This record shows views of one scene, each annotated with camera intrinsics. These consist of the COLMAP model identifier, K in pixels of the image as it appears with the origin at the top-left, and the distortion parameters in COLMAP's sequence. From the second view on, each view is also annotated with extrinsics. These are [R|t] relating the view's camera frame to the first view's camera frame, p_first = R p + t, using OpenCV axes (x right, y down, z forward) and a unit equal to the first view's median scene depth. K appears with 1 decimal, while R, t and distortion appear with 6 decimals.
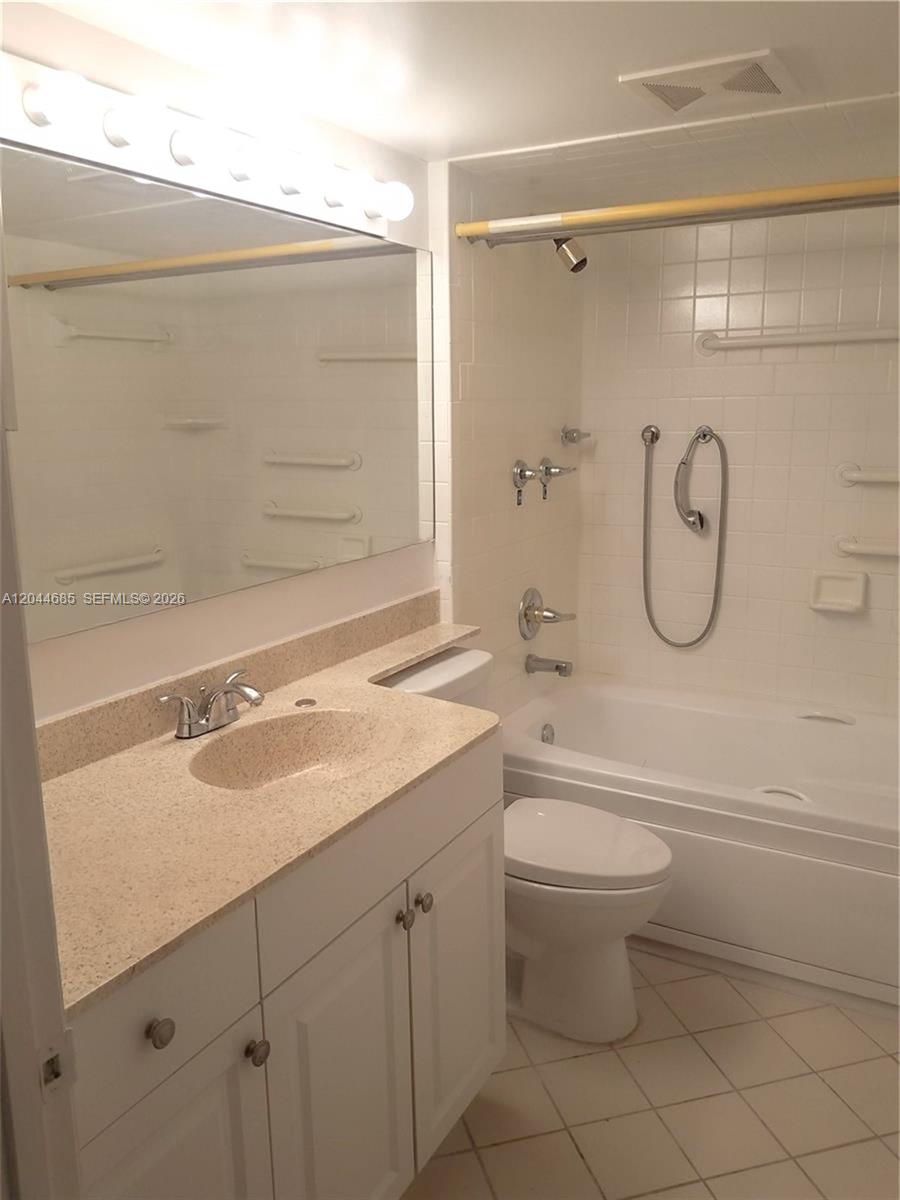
lens RADIAL K [[966.1, 0, 455.5], [0, 966.1, 598.7], [0, 0, 1]] dist [0.045600, -0.087750]
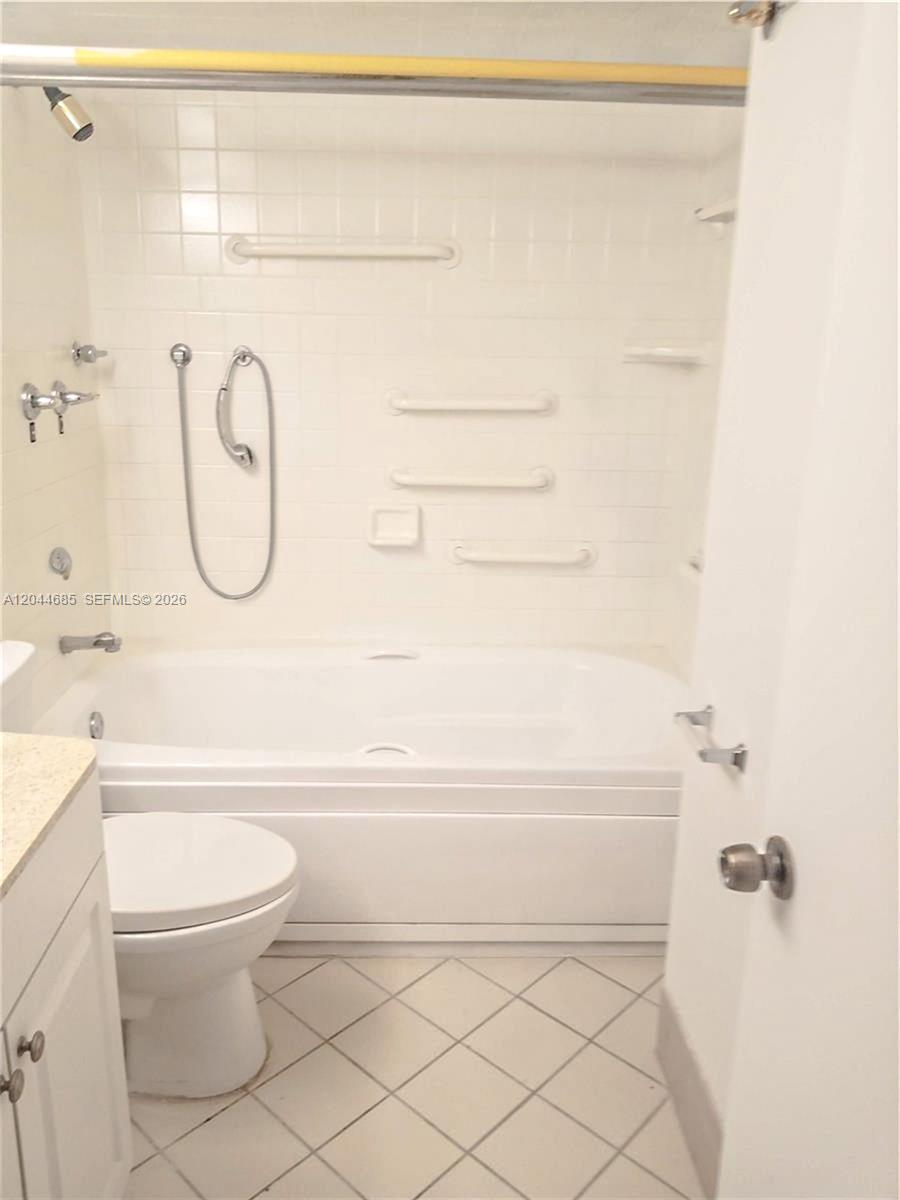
lens RADIAL K [[966.1, 0, 453.2], [0, 966.1, 600.1], [0, 0, 1]] dist [0.045600, -0.087750]
pose [[0.860834, -0.106839, 0.497544, -0.040826], [0.070976, 0.993363, 0.090508, -0.016441], [-0.503912, -0.042599, 0.862704, 0.142509]]
